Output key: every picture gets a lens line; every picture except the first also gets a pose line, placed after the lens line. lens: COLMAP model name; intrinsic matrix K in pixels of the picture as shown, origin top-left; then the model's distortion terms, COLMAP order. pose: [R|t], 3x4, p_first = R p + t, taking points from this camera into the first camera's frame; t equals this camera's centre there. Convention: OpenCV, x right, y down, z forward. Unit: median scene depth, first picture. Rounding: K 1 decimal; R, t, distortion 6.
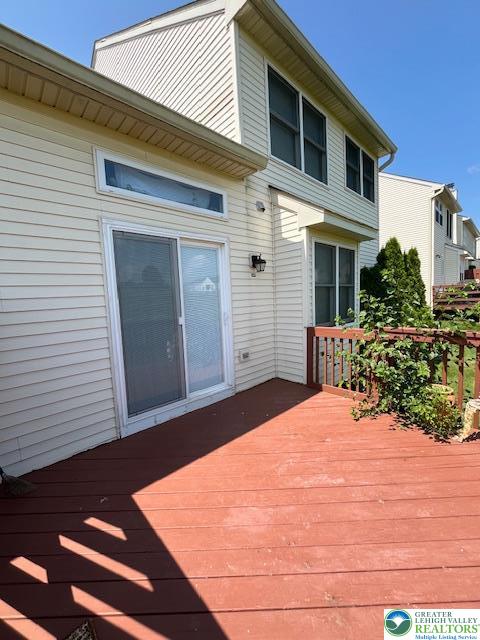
lens RADIAL K [[259.6, 0, 241.8], [0, 259.6, 319.5], [0, 0, 1]] dist [-0.001906, -0.000159]
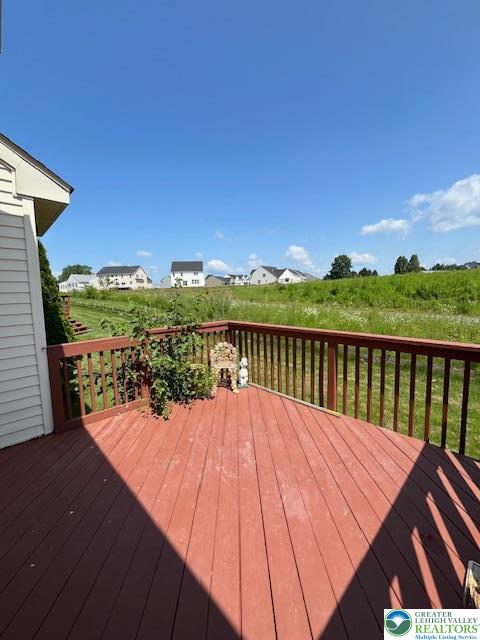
lens RADIAL K [[259.6, 0, 241.6], [0, 259.6, 316.8], [0, 0, 1]] dist [-0.001906, -0.000159]
pose [[-0.017585, -0.043662, 0.998892, -1.045309], [0.109333, 0.992971, 0.045328, -0.059392], [-0.993850, 0.110009, -0.012688, 1.207756]]
